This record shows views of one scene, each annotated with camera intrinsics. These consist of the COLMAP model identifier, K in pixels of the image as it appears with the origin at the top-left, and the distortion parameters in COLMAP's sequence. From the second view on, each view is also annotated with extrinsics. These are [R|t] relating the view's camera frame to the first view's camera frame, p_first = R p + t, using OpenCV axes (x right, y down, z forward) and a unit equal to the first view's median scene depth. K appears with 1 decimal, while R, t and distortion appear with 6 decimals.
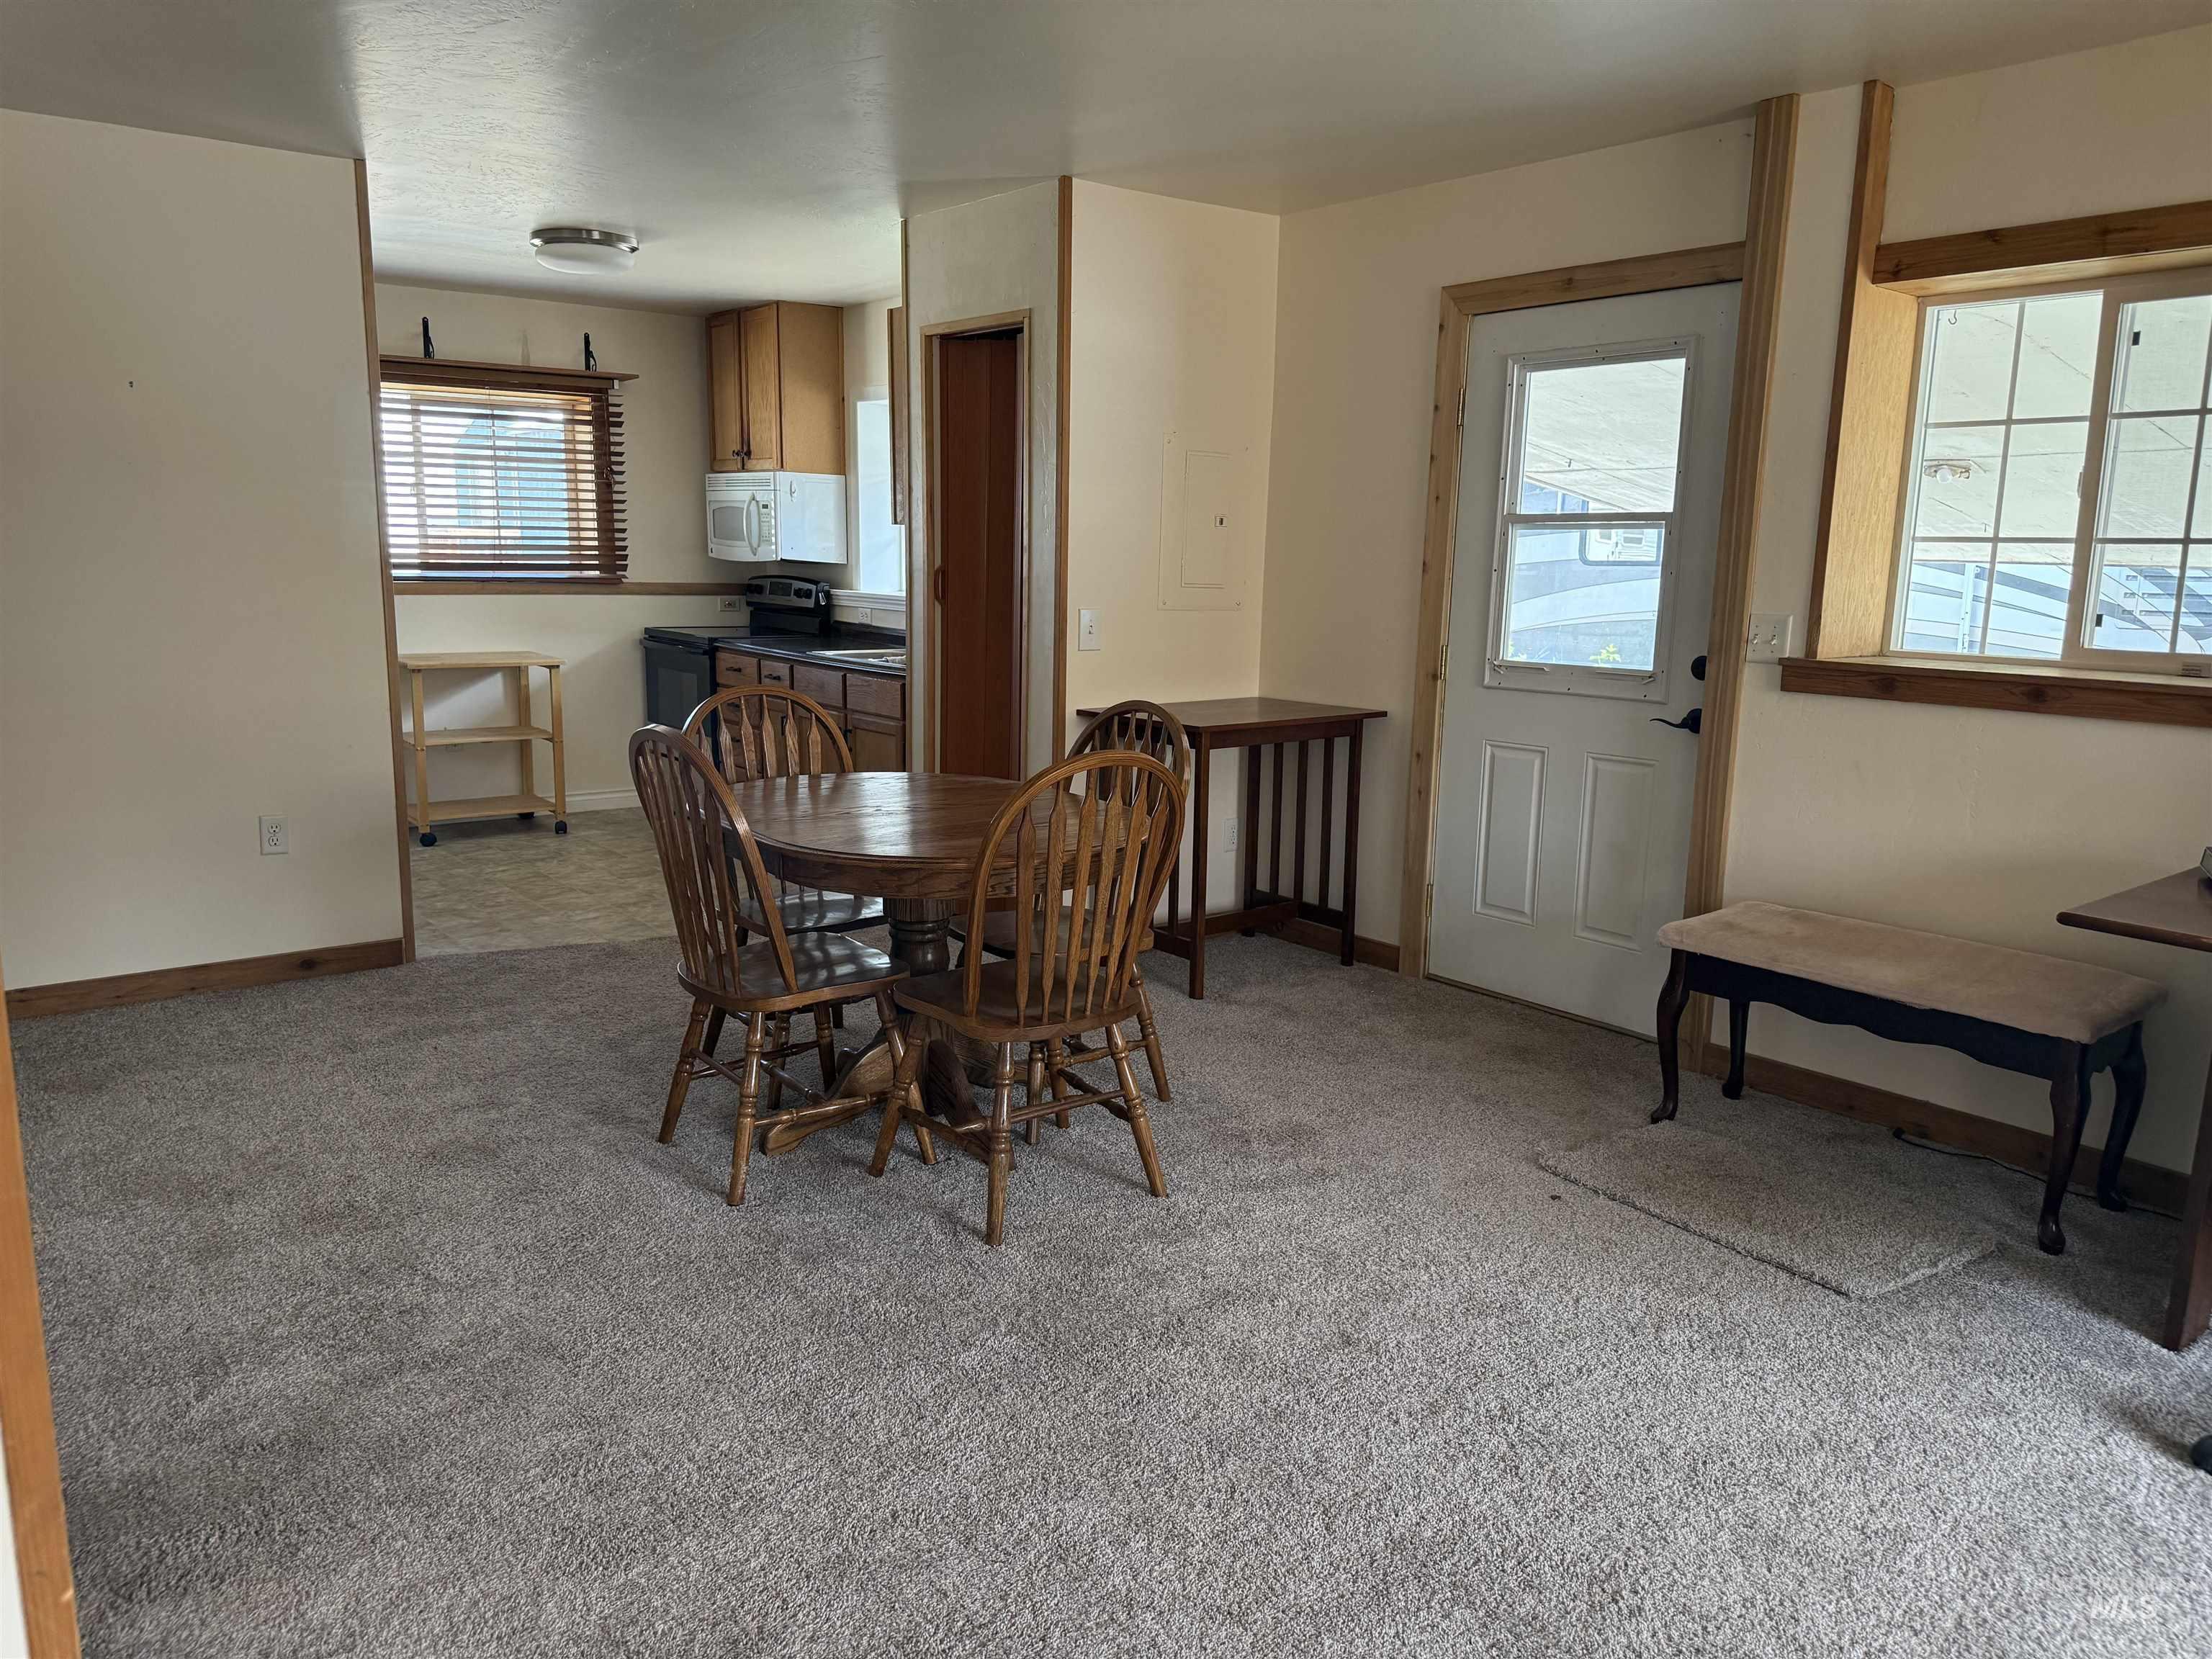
lens RADIAL K [[1553.8, 0, 1105.3], [0, 1553.8, 834.0], [0, 0, 1]] dist [0.061681, -0.081549]
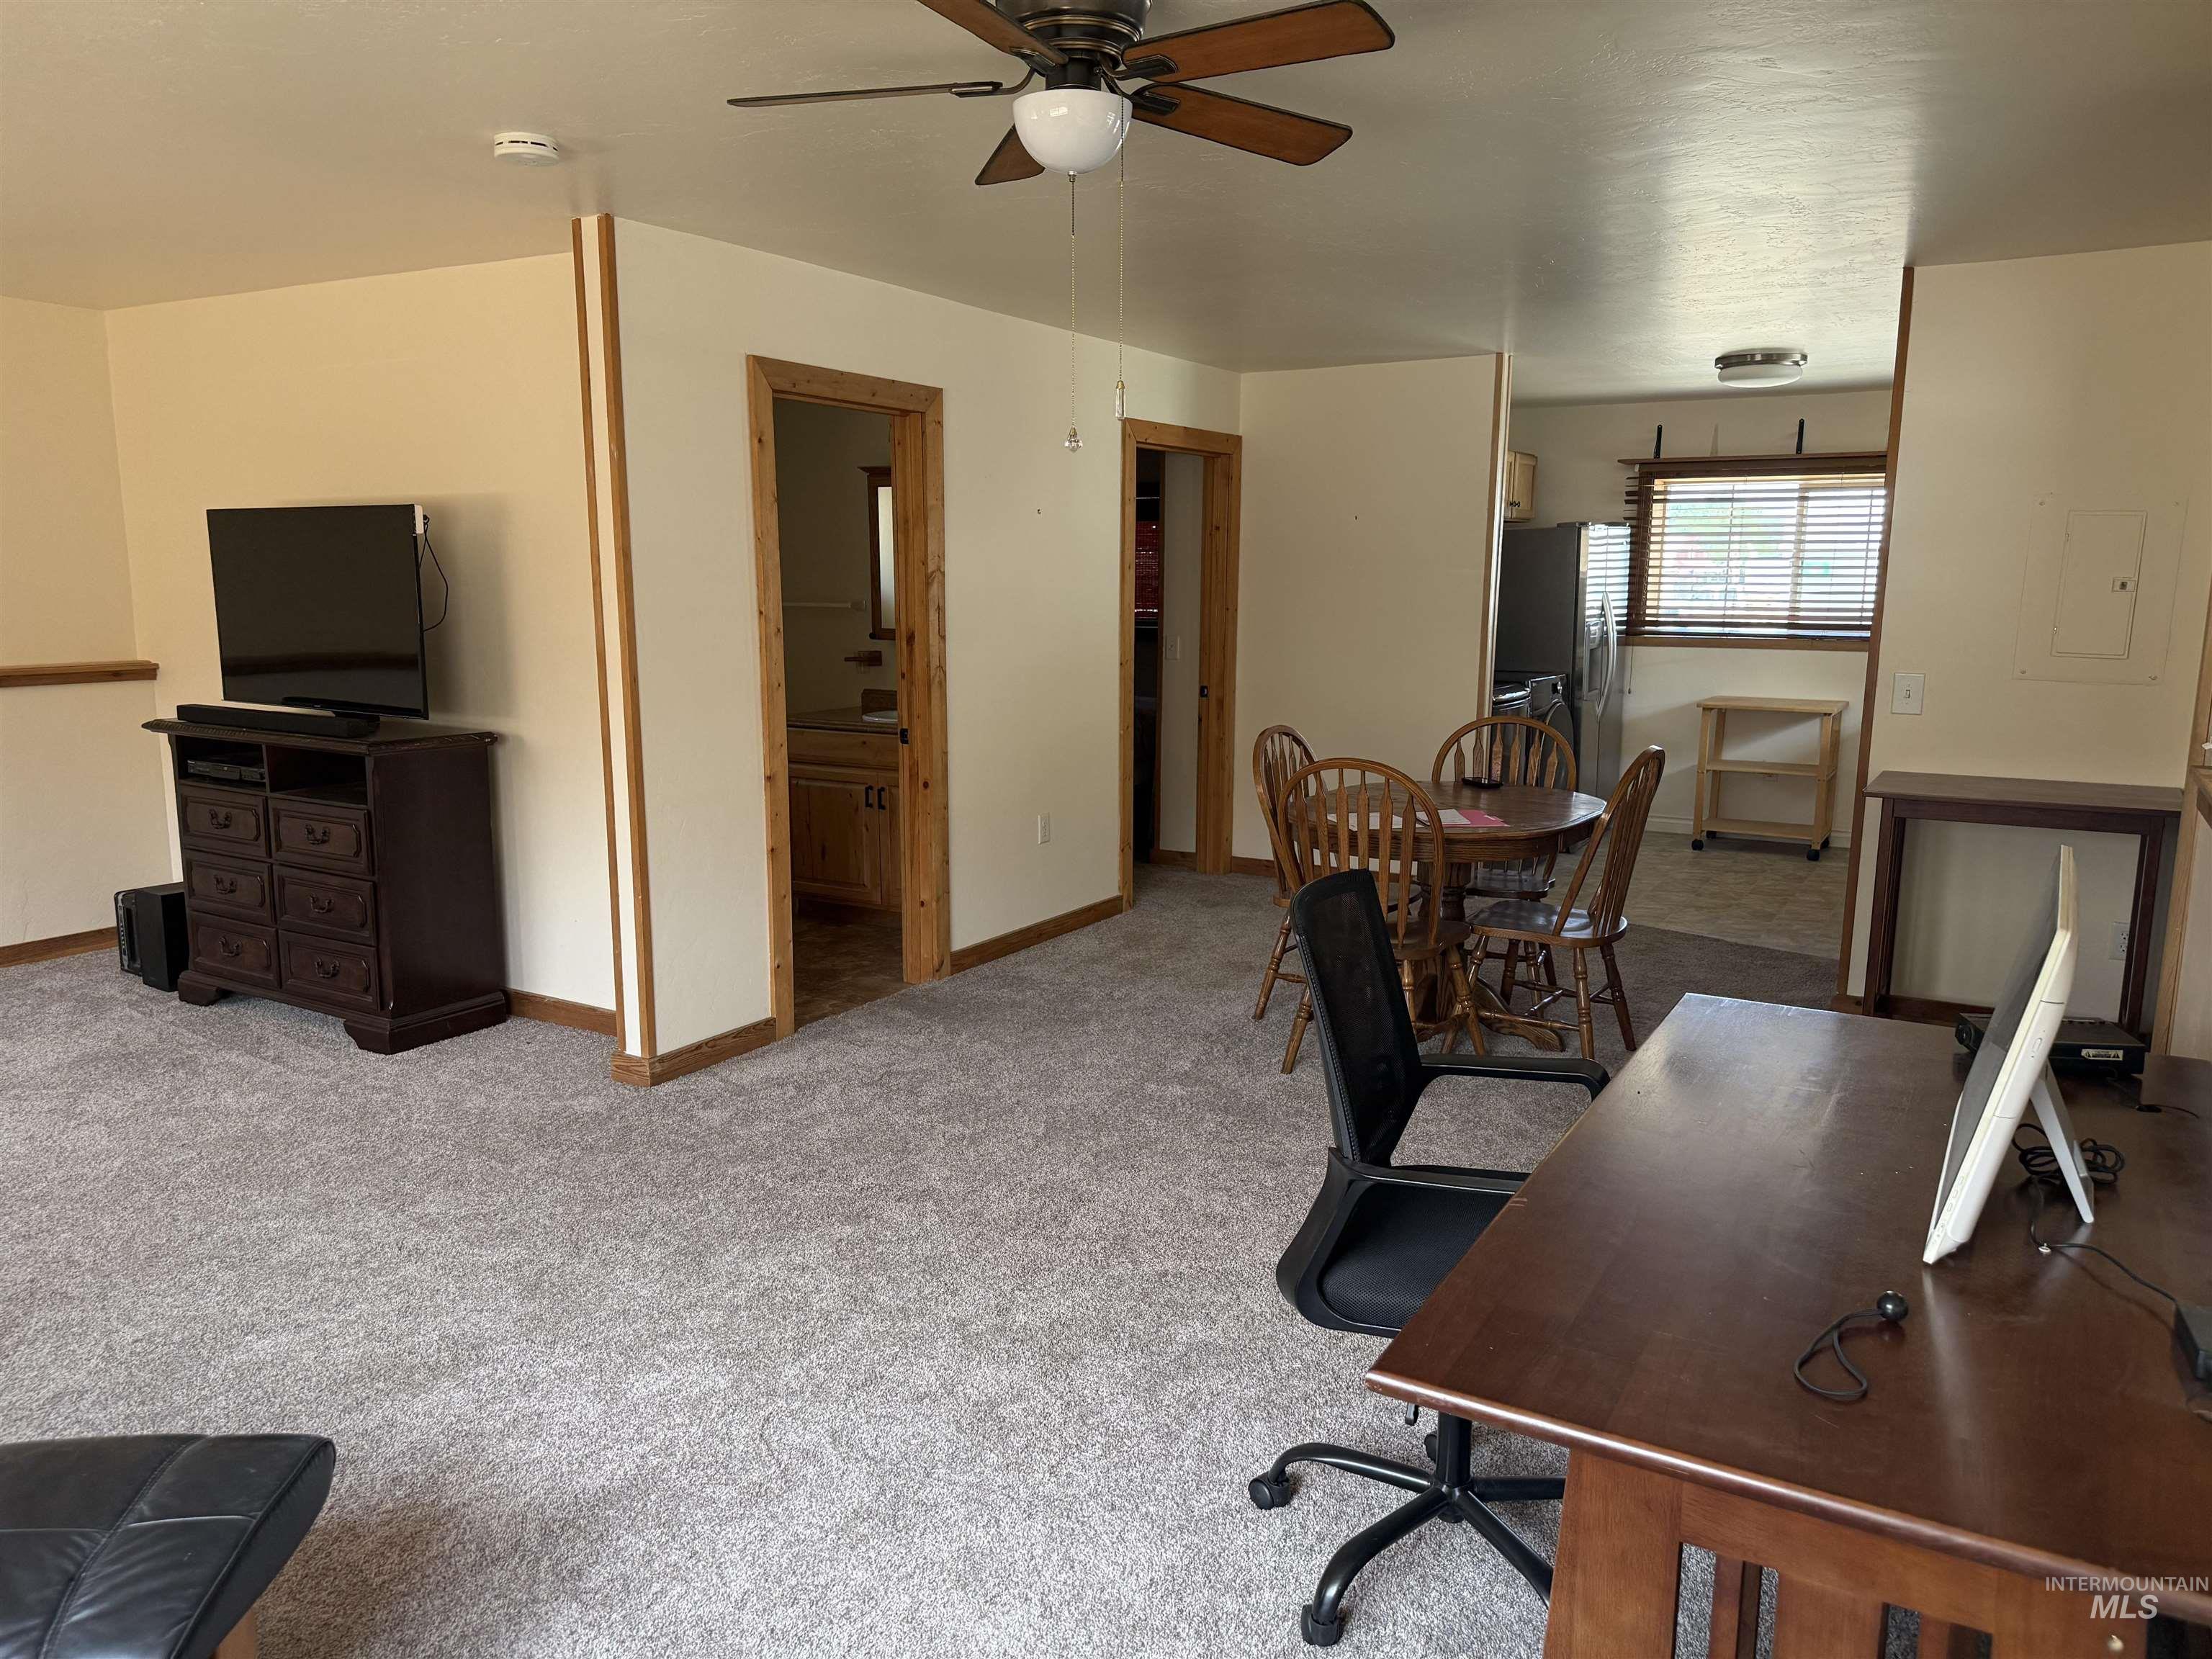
lens RADIAL K [[1553.8, 0, 1112.4], [0, 1553.8, 839.9], [0, 0, 1]] dist [0.061681, -0.081549]
pose [[0.351122, 0.140580, -0.925716, 0.916906], [-0.168818, 0.981967, 0.085090, -0.044974], [0.920985, 0.126401, 0.368523, 0.186542]]
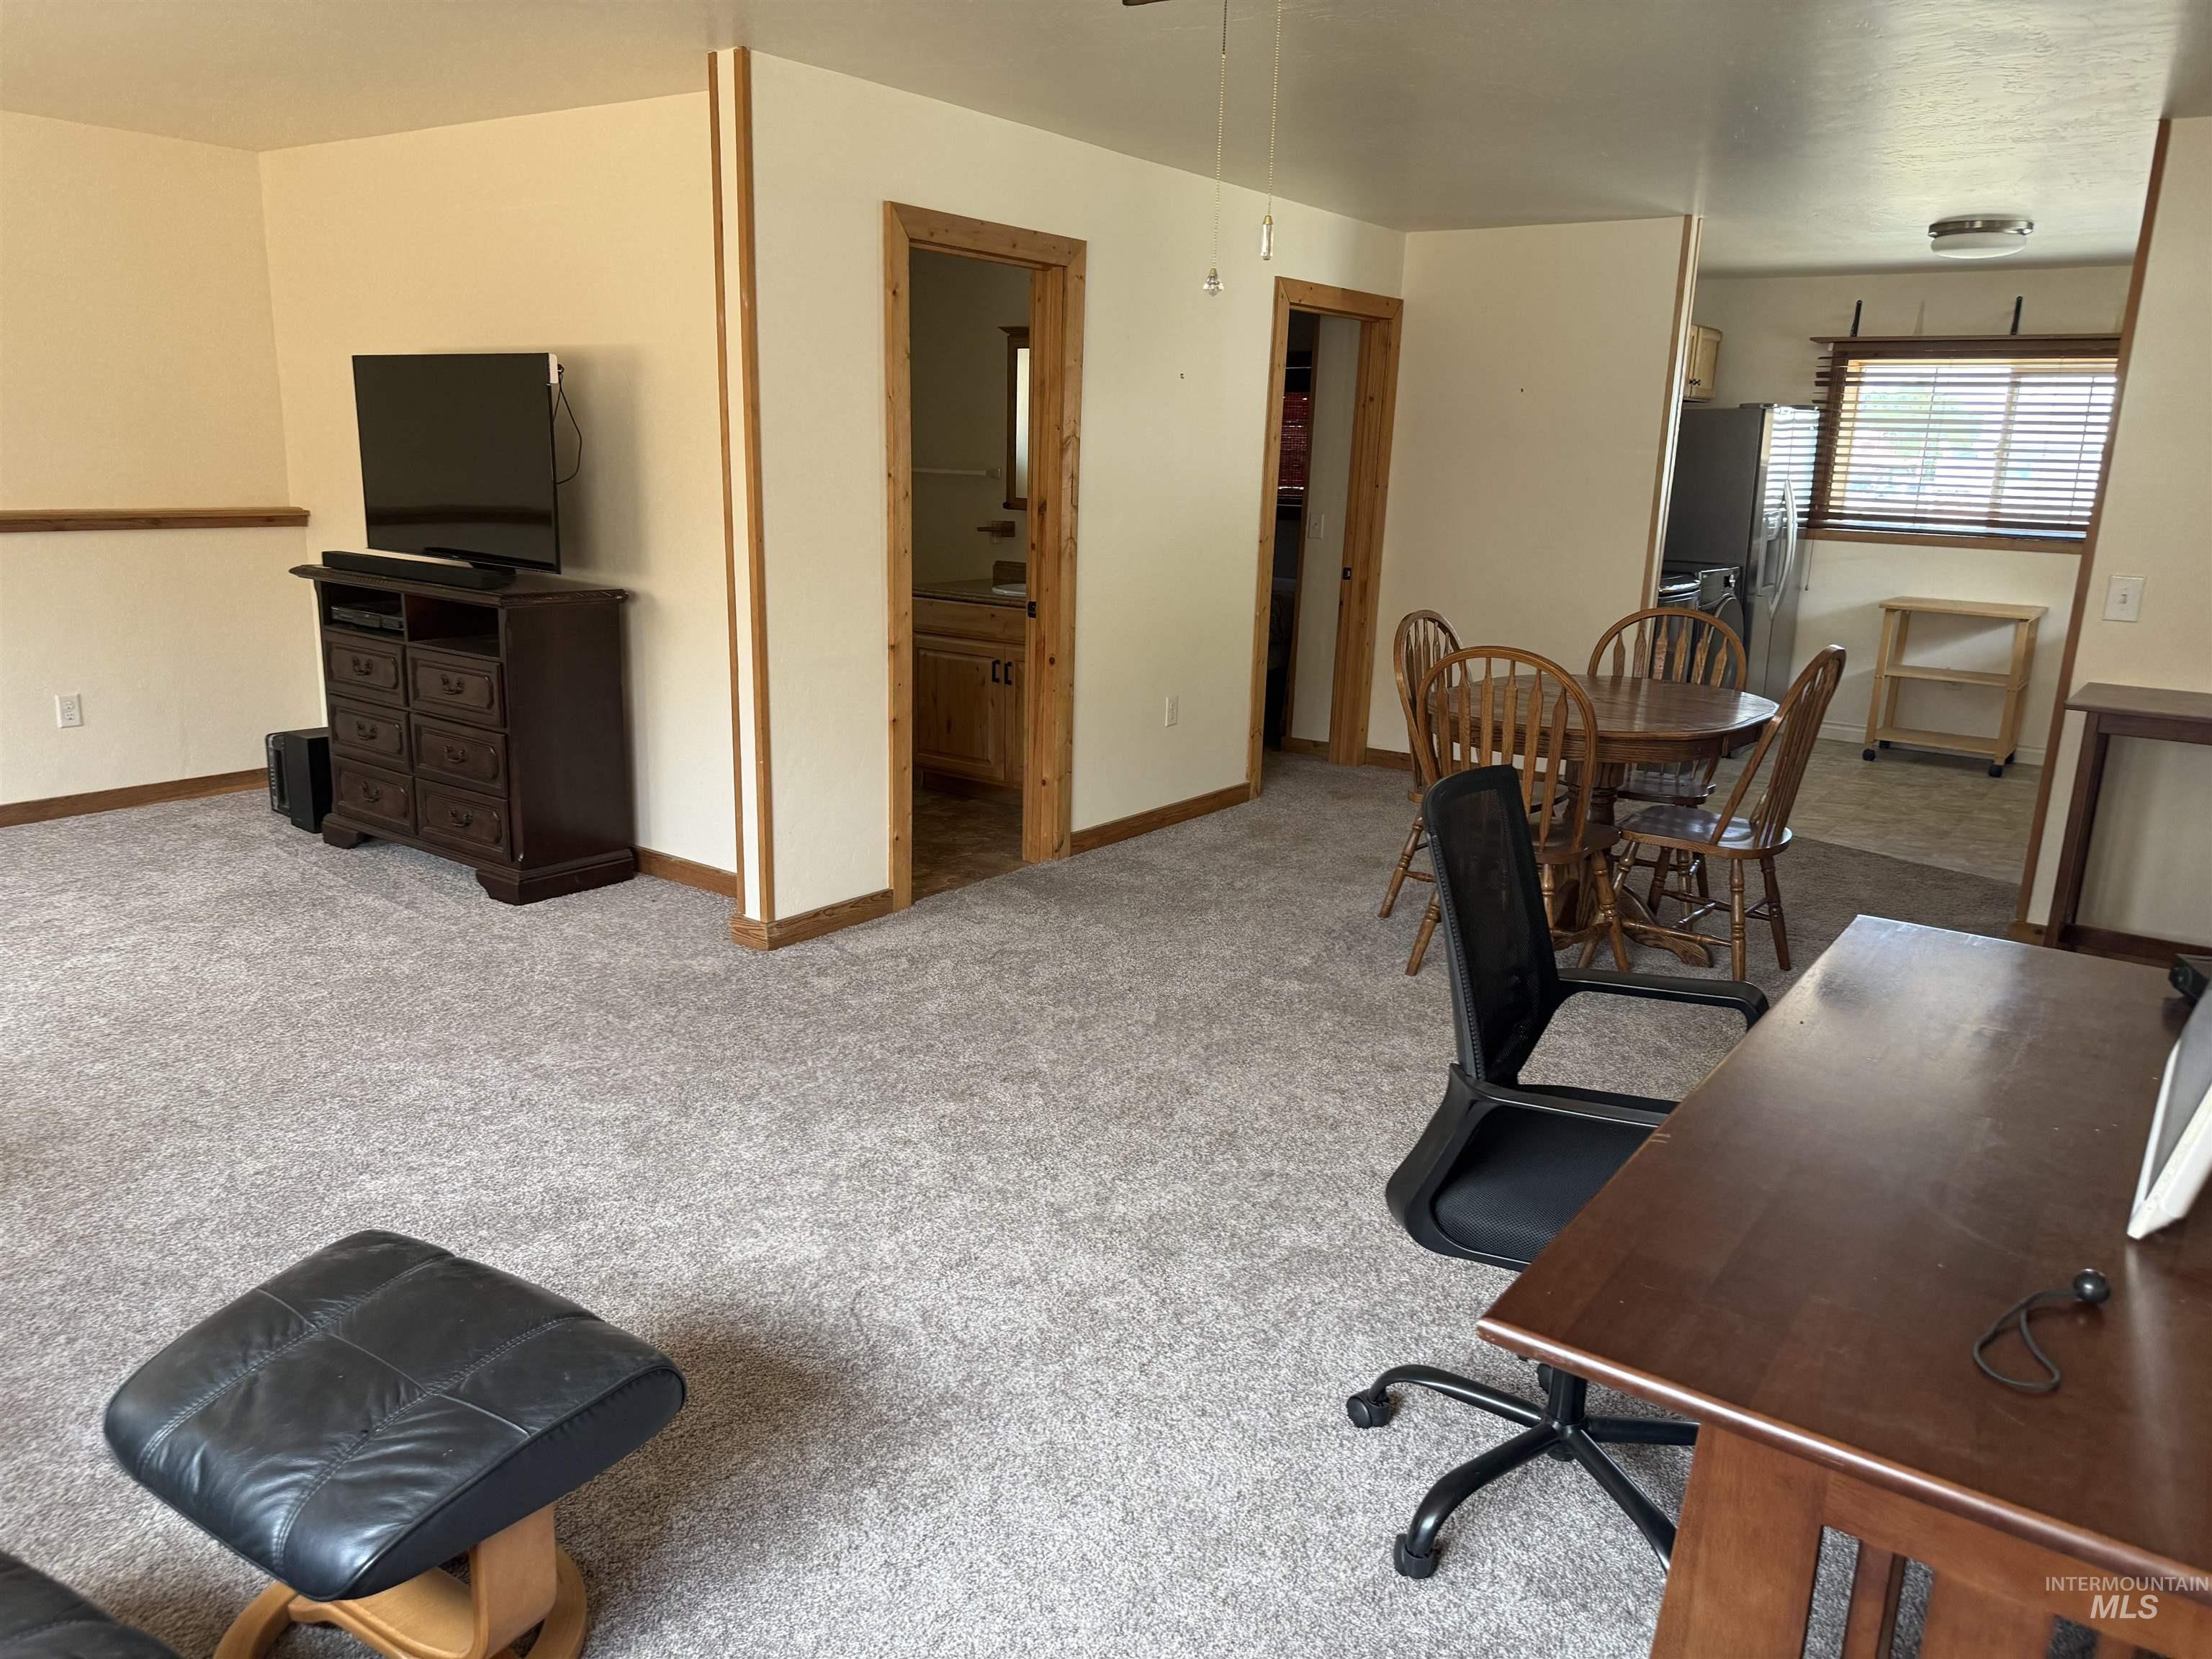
lens RADIAL K [[1553.8, 0, 1107.9], [0, 1553.8, 828.8], [0, 0, 1]] dist [0.061681, -0.081549]
pose [[0.260736, 0.217194, -0.940661, 0.883749], [-0.201292, 0.965180, 0.167061, -0.040888], [0.944192, 0.145789, 0.295376, 0.205518]]
